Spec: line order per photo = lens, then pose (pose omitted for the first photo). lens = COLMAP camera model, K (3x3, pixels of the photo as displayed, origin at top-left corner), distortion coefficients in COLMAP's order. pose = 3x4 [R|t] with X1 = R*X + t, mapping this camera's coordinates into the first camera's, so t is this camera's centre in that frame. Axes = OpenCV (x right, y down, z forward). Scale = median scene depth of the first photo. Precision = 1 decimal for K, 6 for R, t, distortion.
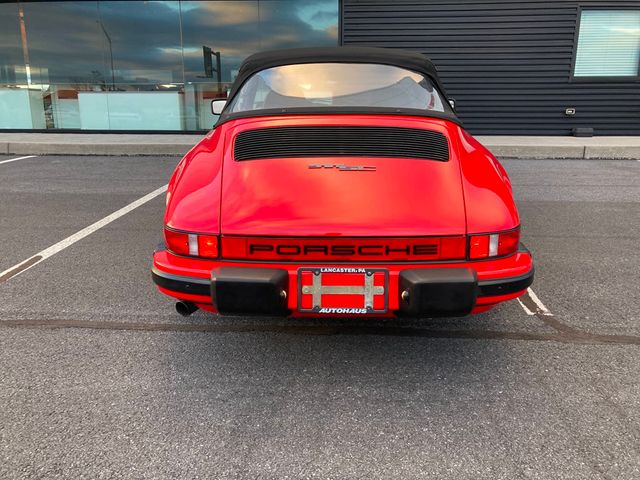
lens RADIAL K [[533.6, 0, 323.1], [0, 533.6, 240.5], [0, 0, 1]] dist [0.009789, 0.017371]
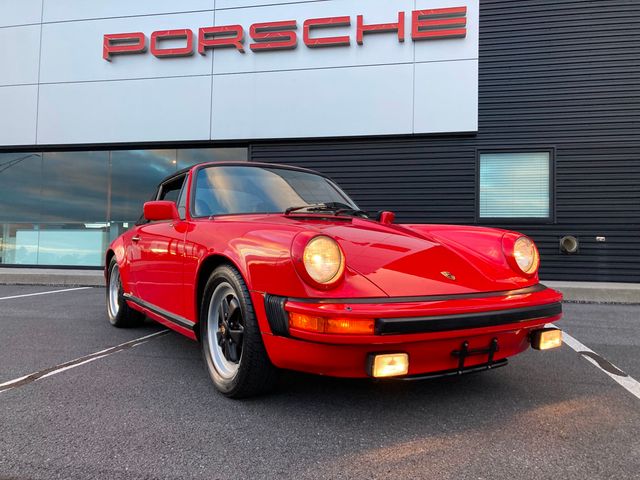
lens RADIAL K [[533.6, 0, 319.9], [0, 533.6, 235.6], [0, 0, 1]] dist [0.009789, 0.017371]
pose [[0.990352, 0.011075, -0.138134, 0.369330], [-0.051569, 0.954665, -0.293182, 0.021010], [0.128624, 0.297477, 0.946025, 0.087339]]
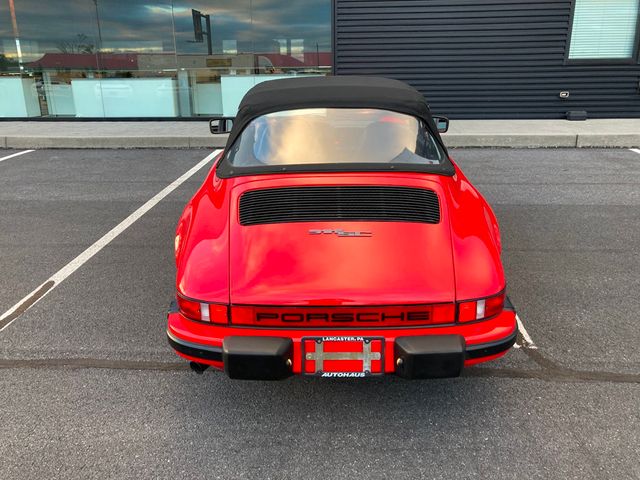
lens RADIAL K [[533.6, 0, 317.0], [0, 533.6, 238.9], [0, 0, 1]] dist [0.009789, 0.017371]
pose [[0.999909, -0.013388, -0.001505, -0.002599], [0.013457, 0.997835, 0.064371, -0.049741], [0.000640, -0.064385, 0.997925, -0.018738]]
